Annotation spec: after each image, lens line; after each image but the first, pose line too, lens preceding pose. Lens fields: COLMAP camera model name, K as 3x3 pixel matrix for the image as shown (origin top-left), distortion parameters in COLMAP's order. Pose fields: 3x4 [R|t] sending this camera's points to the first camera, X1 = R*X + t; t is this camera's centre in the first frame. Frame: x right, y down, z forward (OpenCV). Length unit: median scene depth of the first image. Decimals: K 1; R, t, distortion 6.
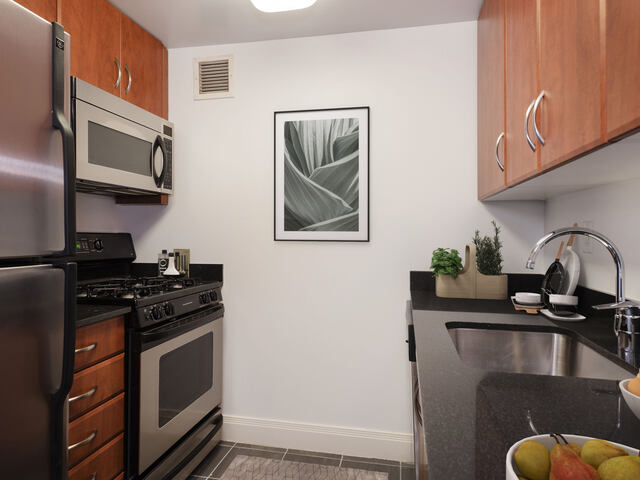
lens RADIAL K [[415.7, 0, 320.2], [0, 415.7, 236.5], [0, 0, 1]] dist [0.006656, 0.002805]
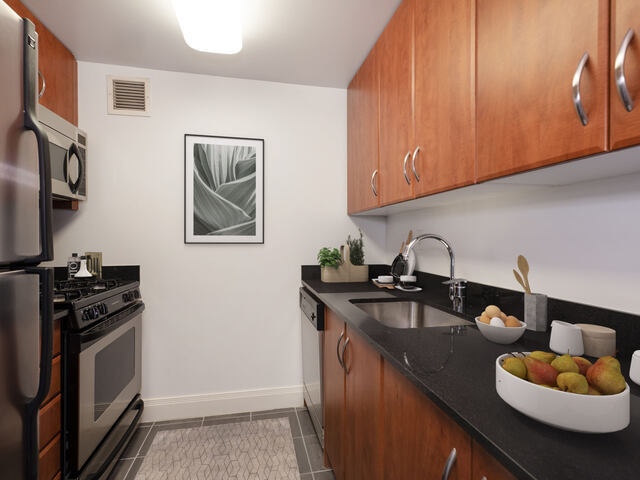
lens RADIAL K [[318.0, 0, 320.0], [0, 318.0, 240.0], [0, 0, 1]] dist [-0.000103, -0.001054]
pose [[0.916449, -0.004717, 0.400124, -0.140068], [0.003800, 0.999988, 0.003086, -0.001461], [-0.400134, -0.001308, 0.916456, 0.027038]]
